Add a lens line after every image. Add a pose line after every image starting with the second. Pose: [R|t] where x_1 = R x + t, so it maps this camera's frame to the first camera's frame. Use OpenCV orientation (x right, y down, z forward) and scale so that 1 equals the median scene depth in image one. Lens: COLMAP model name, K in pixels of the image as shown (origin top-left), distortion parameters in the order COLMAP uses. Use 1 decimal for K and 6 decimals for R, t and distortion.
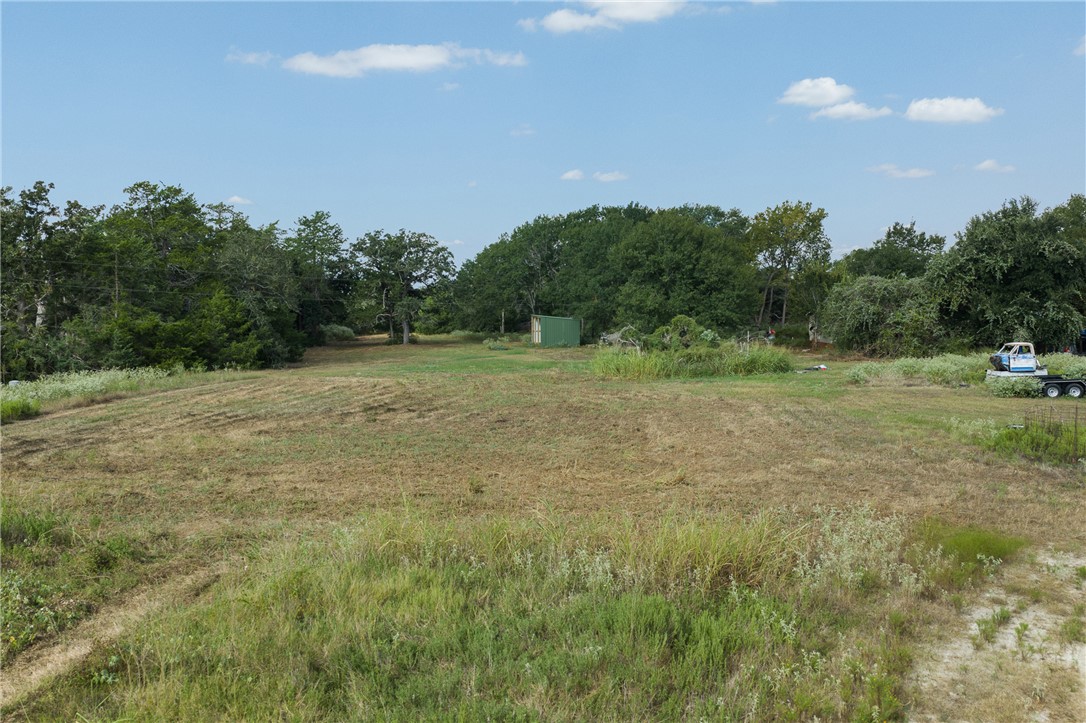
lens RADIAL K [[900.4, 0, 545.5], [0, 900.4, 361.3], [0, 0, 1]] dist [-0.011912, -0.013806]
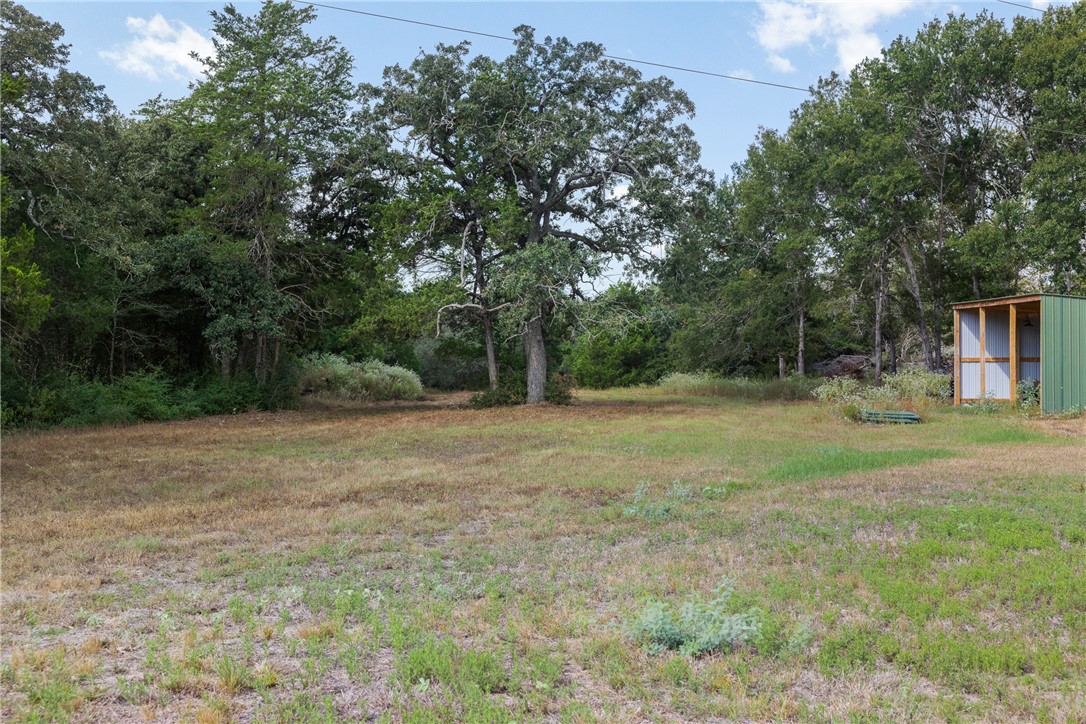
lens RADIAL K [[1356.9, 0, 543.1], [0, 1356.9, 361.4], [0, 0, 1]] dist [-0.012138, 0.000000]
pose [[0.986033, 0.002431, -0.166533, -0.071467], [-0.012892, 0.998008, -0.061764, -0.004628], [0.166051, 0.063049, 0.984100, 0.524910]]
